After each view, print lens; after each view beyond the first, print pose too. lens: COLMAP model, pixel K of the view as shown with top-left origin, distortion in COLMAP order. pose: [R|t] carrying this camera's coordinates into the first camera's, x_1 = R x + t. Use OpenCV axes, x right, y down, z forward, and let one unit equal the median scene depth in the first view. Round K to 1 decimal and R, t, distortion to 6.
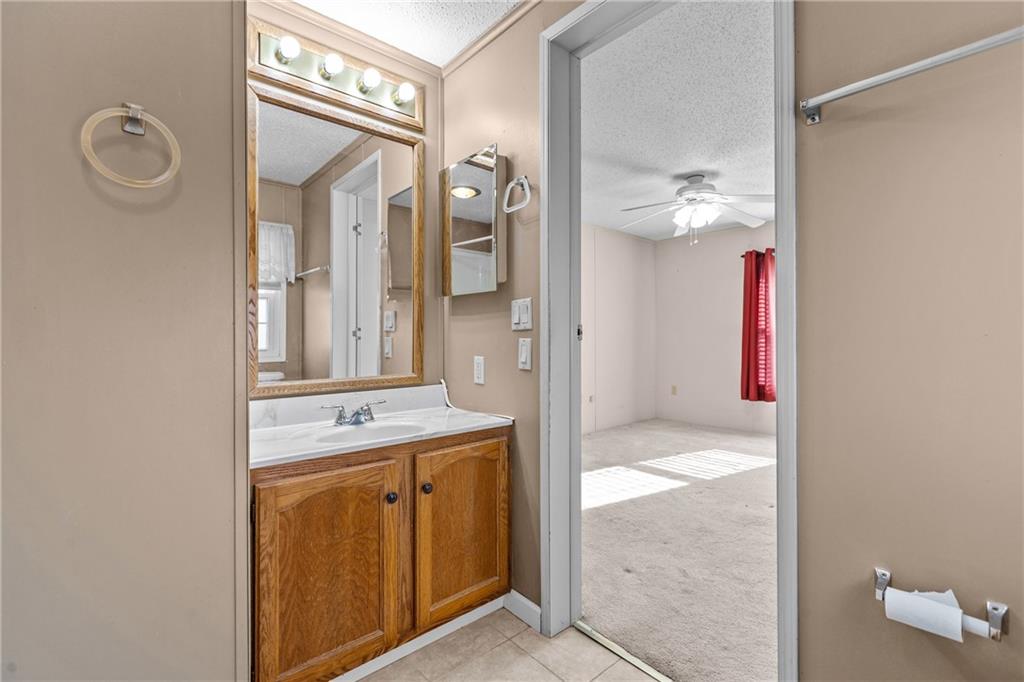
lens RADIAL K [[462.3, 0, 511.0], [0, 462.3, 334.0], [0, 0, 1]] dist [-0.000919, -0.000592]
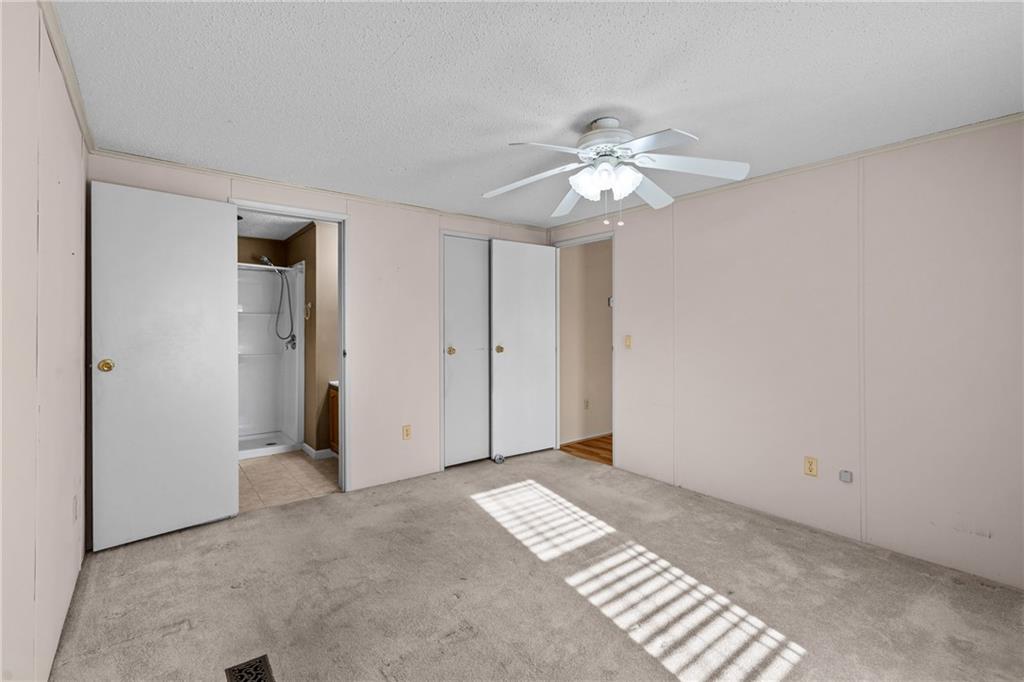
lens RADIAL K [[449.1, 0, 509.5], [0, 449.1, 335.2], [0, 0, 1]] dist [0.000540, 0.000254]
pose [[-0.059188, 0.015706, -0.998123, 1.054503], [0.003559, 0.999873, 0.015522, -0.058058], [0.998241, -0.002634, -0.059236, 0.922965]]
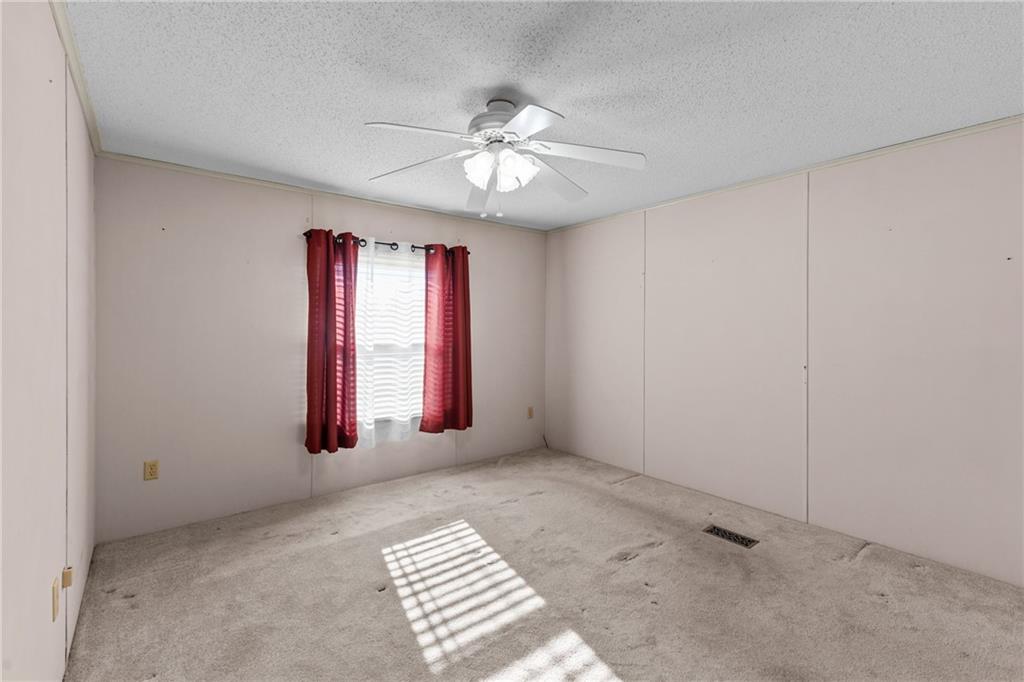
lens RADIAL K [[454.0, 0, 515.5], [0, 454.0, 333.7], [0, 0, 1]] dist [-0.000966, 0.000118]
pose [[0.035667, -0.005605, 0.999348, -0.186479], [-0.013567, 0.999889, 0.006093, -0.053428], [-0.999272, -0.013775, 0.035587, 0.987649]]
